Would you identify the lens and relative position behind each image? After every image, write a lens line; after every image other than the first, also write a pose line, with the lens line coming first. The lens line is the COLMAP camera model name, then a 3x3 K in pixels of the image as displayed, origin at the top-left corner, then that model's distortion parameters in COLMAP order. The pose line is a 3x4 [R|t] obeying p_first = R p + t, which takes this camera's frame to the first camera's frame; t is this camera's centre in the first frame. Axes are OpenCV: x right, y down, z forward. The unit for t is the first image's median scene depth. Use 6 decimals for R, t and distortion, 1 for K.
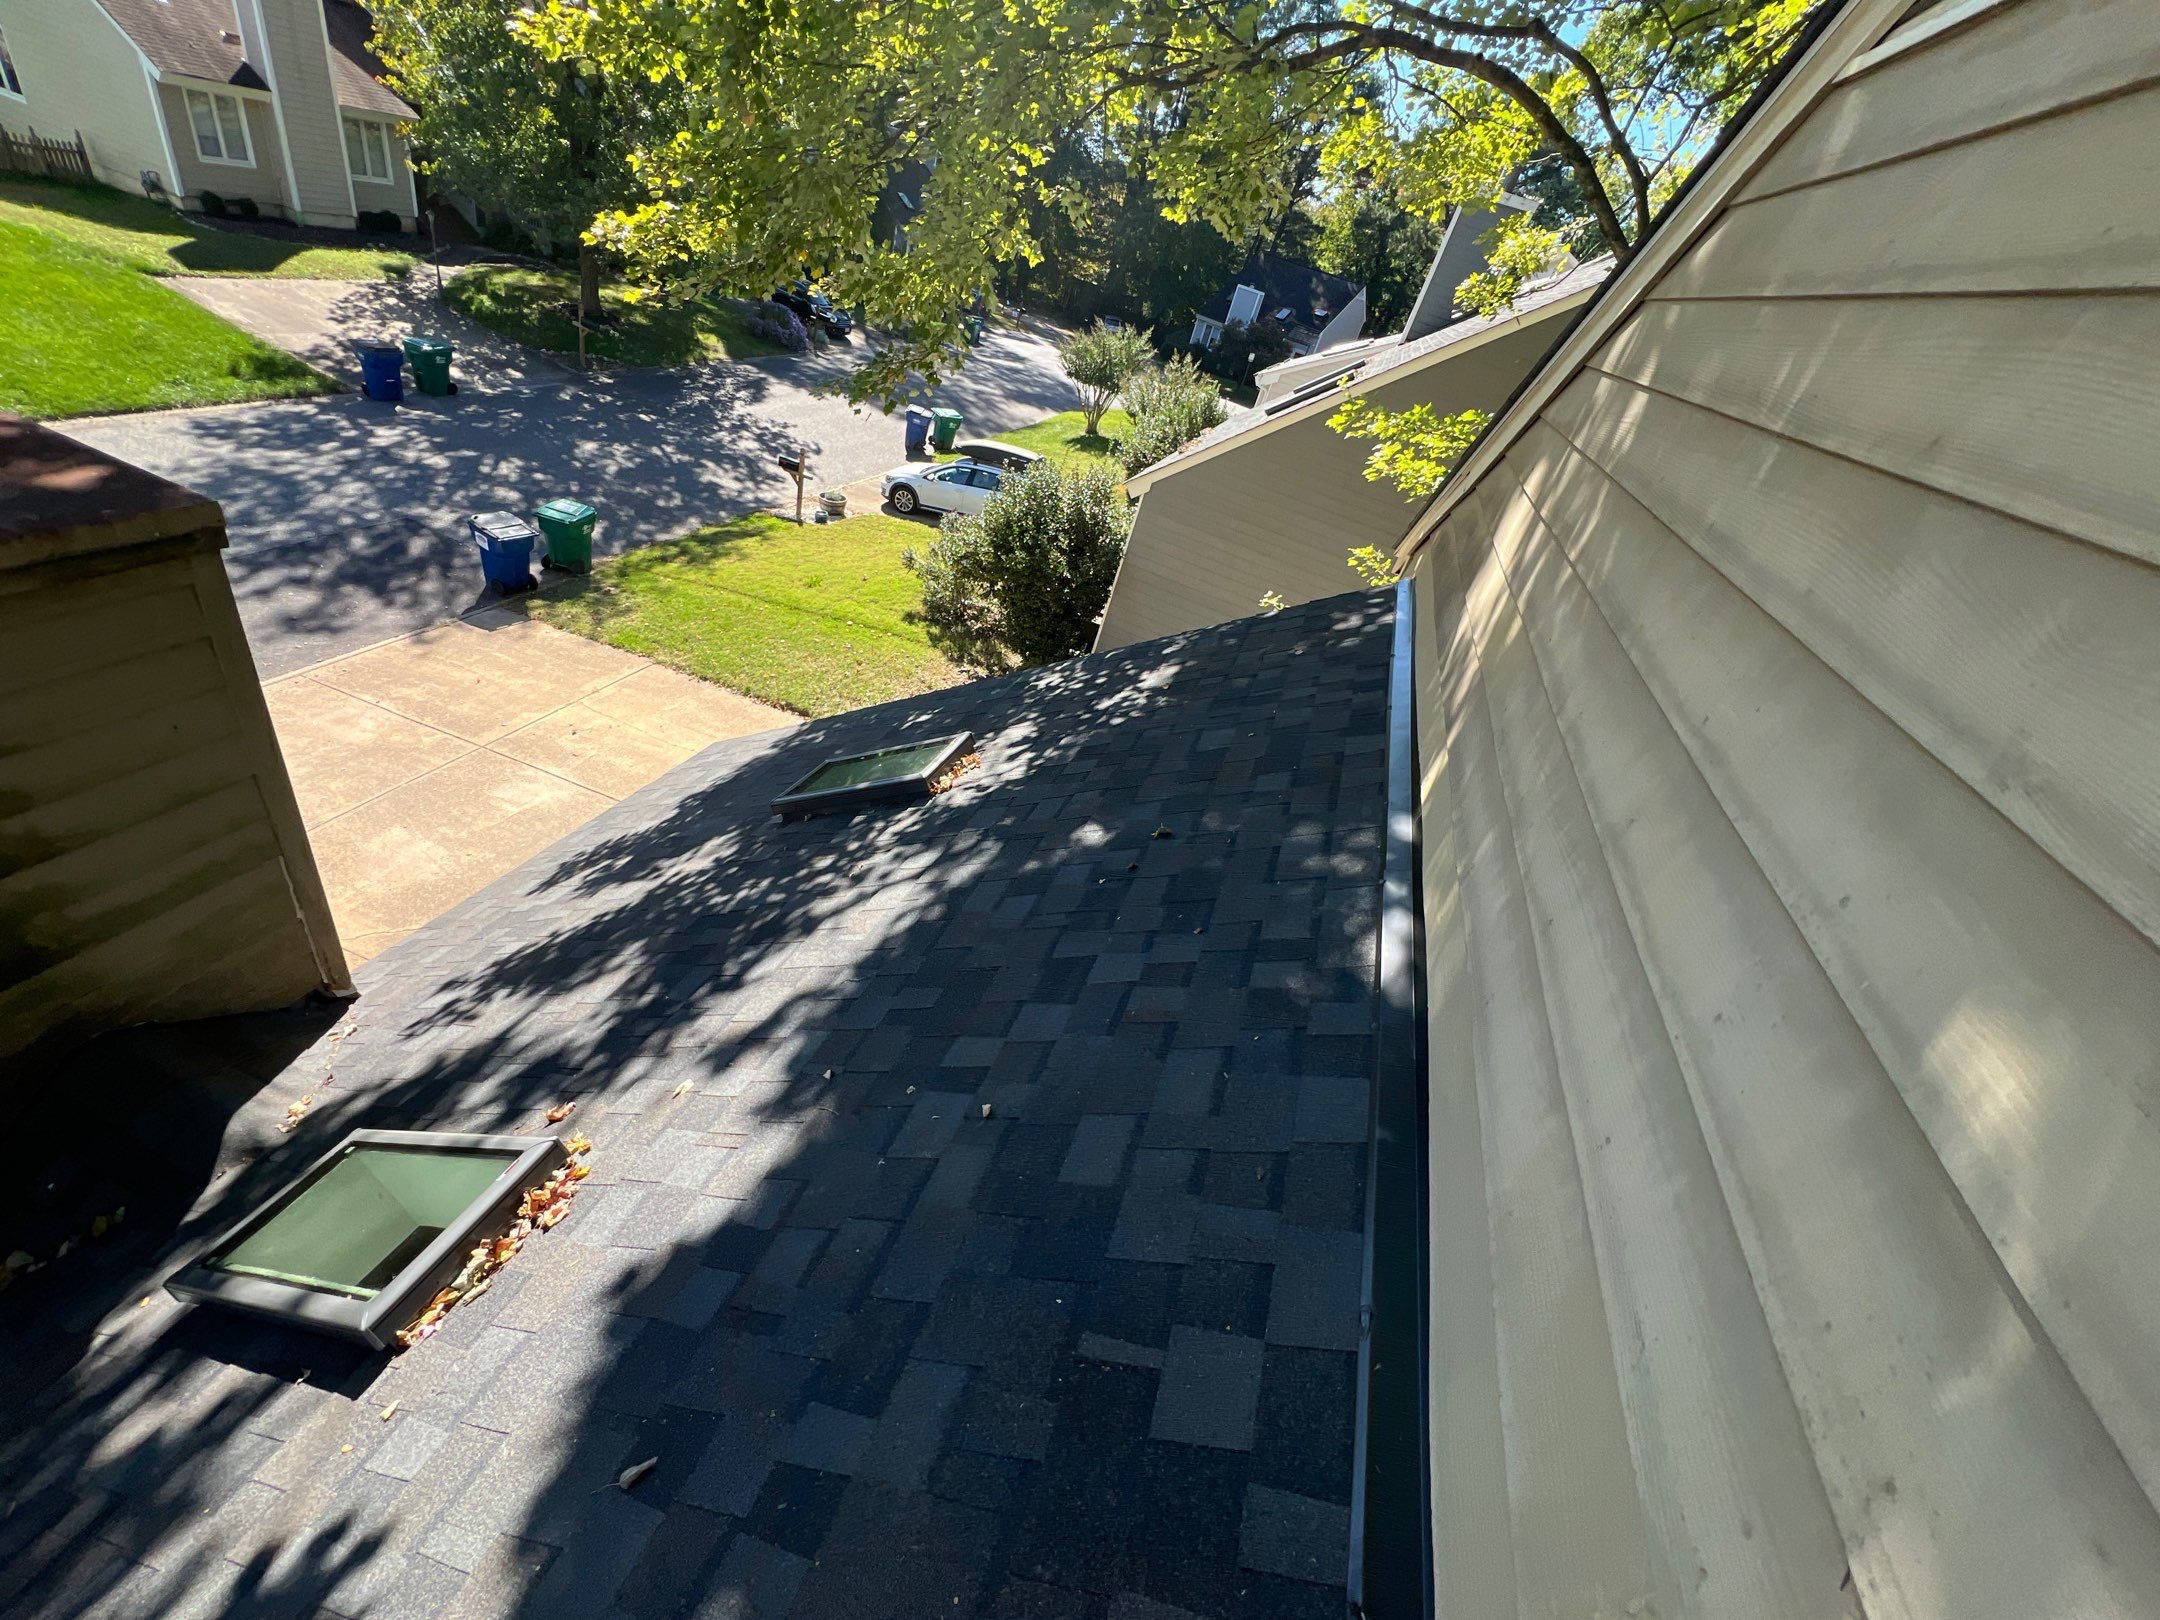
lens RADIAL K [[866.2, 0, 1079.5], [0, 866.2, 803.1], [0, 0, 1]] dist [-0.001851, -0.000291]
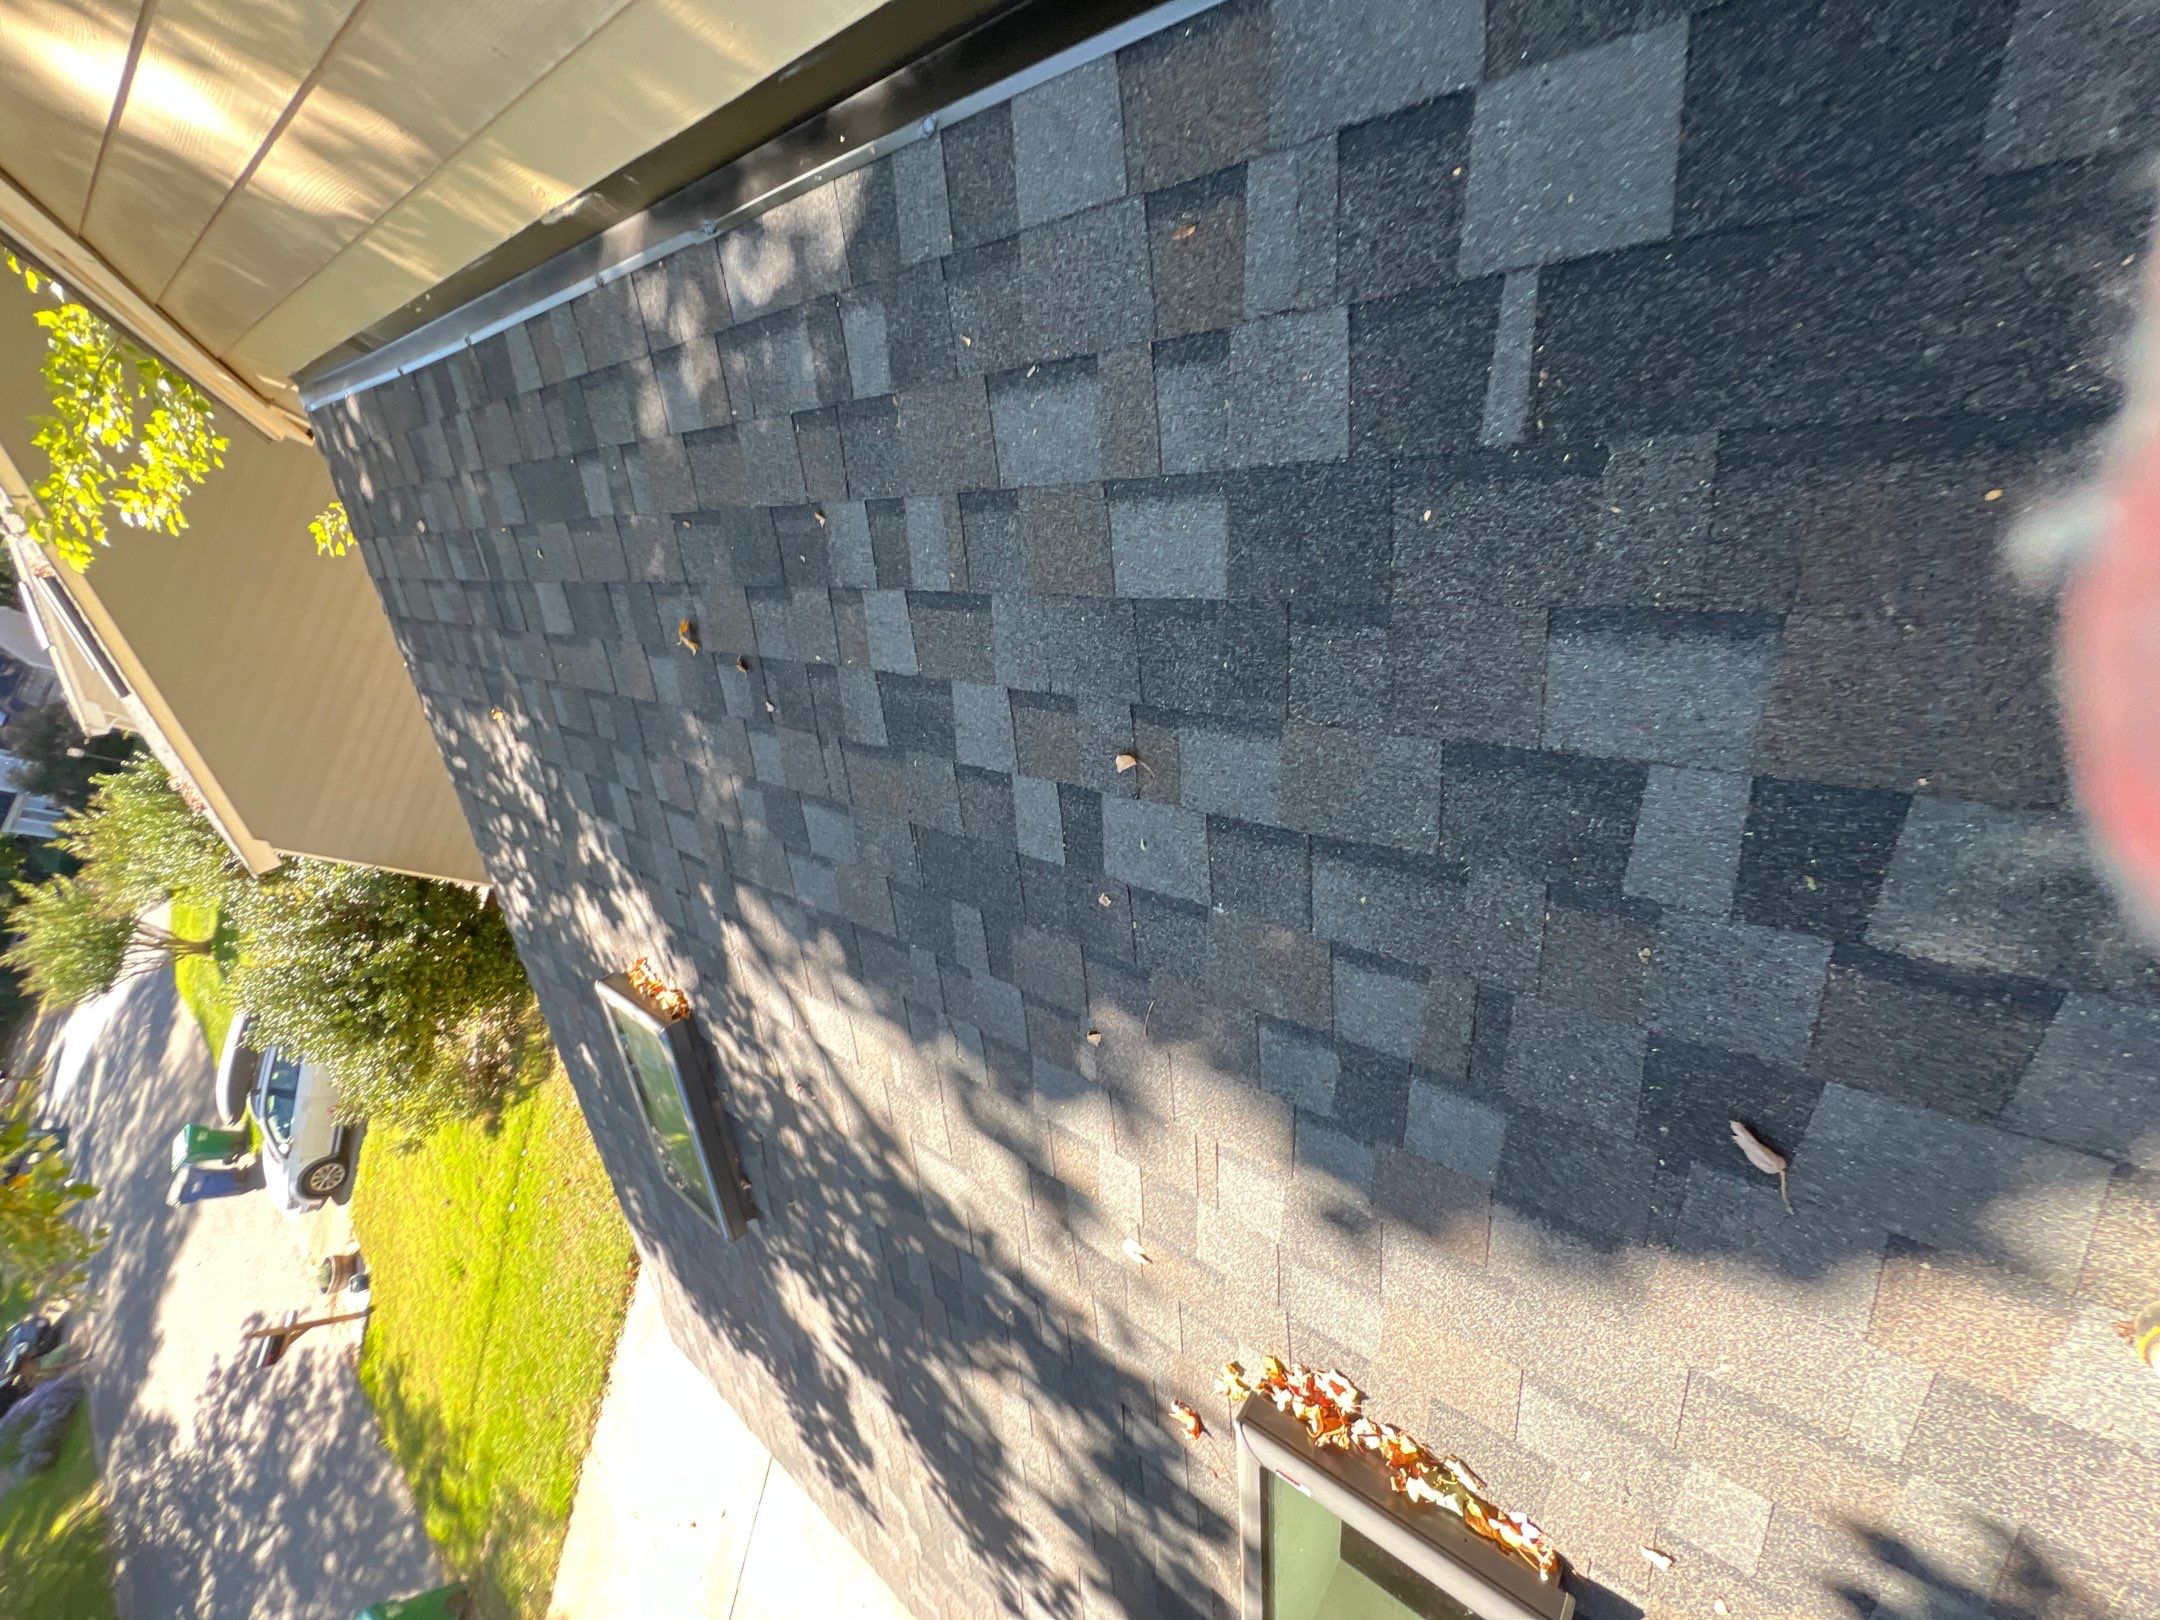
lens RADIAL K [[867.5, 0, 1034.0], [0, 867.5, 781.0], [0, 0, 1]] dist [-0.002126, 0.000110]
pose [[-0.138476, -0.986046, 0.092403, -0.078842], [0.934282, -0.099113, 0.342481, 0.028692], [-0.328544, 0.133756, 0.934970, 0.186173]]
